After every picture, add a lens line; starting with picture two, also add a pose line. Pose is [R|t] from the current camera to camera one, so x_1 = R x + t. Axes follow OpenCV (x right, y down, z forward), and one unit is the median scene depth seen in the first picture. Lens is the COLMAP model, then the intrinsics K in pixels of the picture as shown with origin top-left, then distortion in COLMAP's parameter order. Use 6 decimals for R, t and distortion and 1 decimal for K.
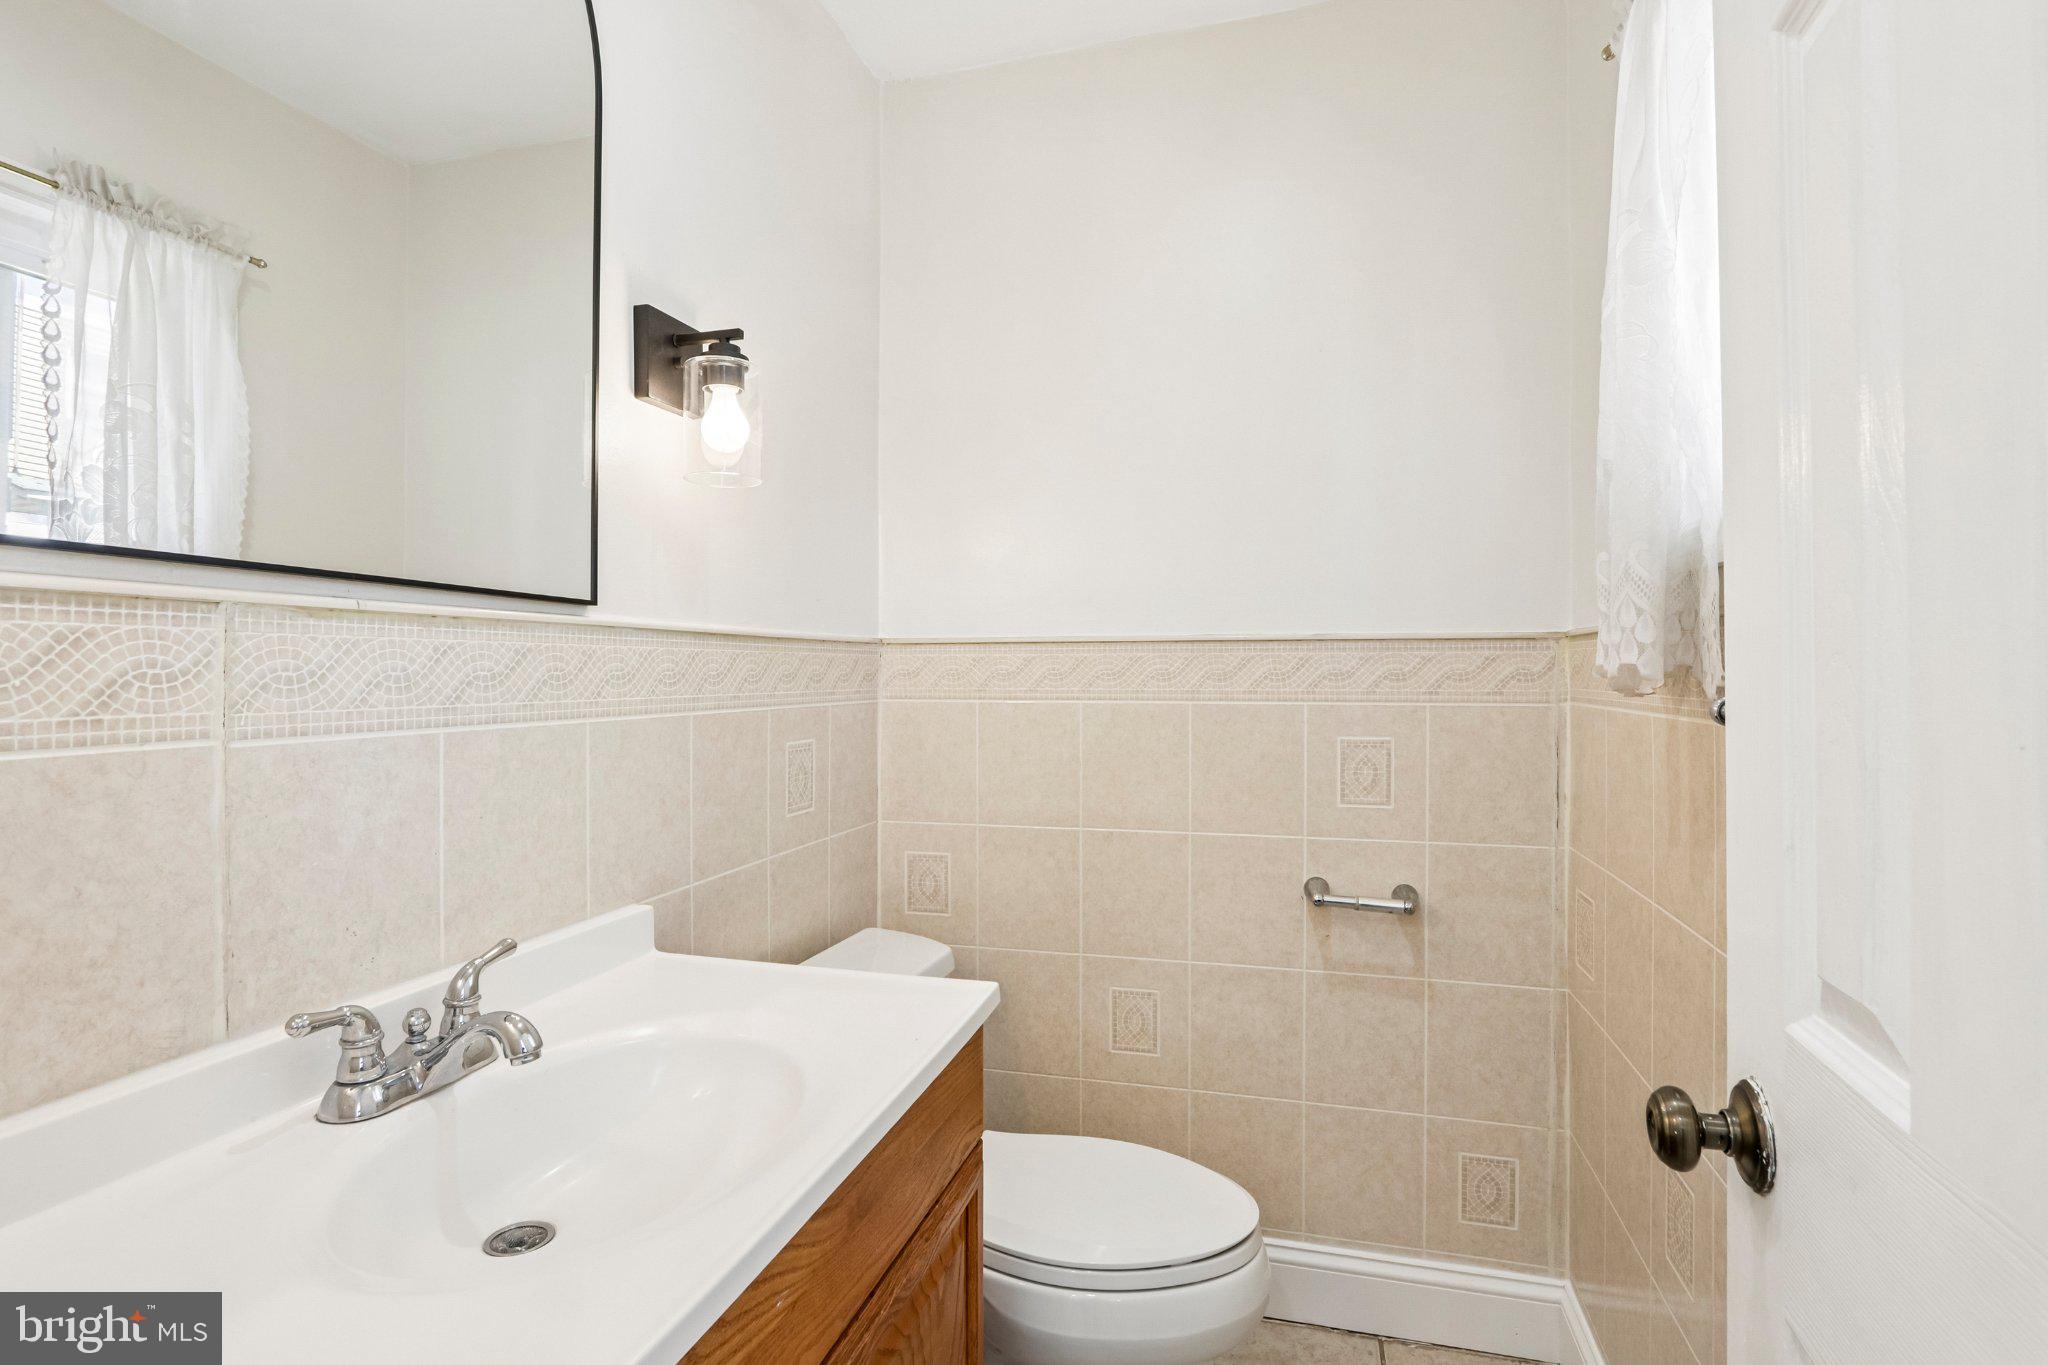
lens RADIAL K [[980.5, 0, 1019.9], [0, 980.5, 686.6], [0, 0, 1]] dist [-0.016307, 0.002218]
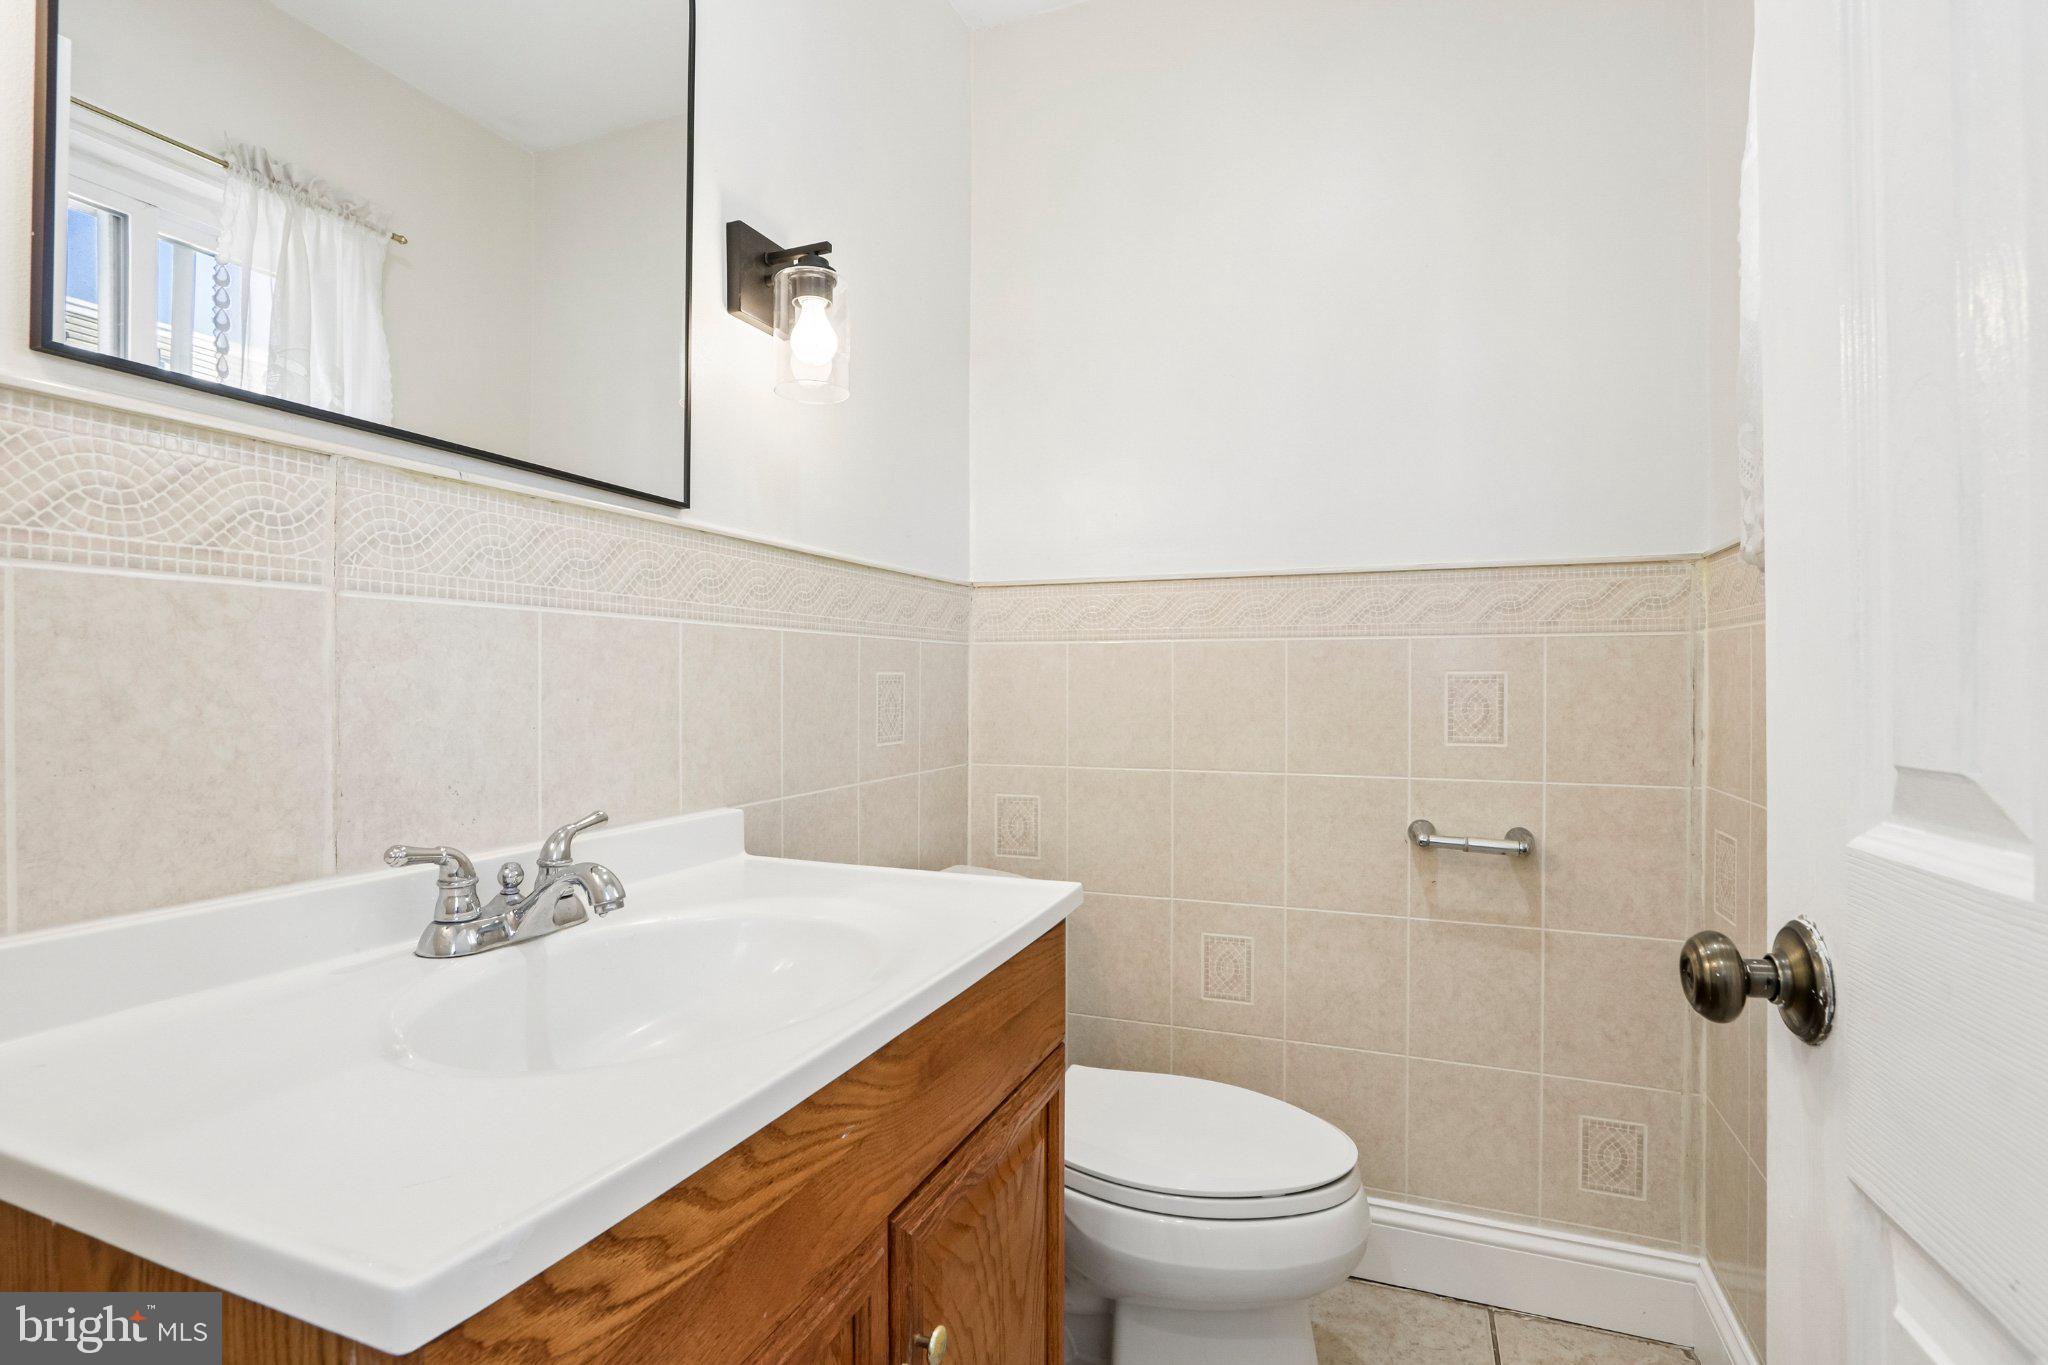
lens RADIAL K [[964.3, 0, 1005.5], [0, 964.3, 686.9], [0, 0, 1]] dist [-0.013731, -0.000319]
pose [[0.993318, 0.002202, -0.115386, 0.014312], [-0.002111, 0.999997, 0.000911, 0.115639], [0.115387, -0.000662, 0.993320, 0.040452]]
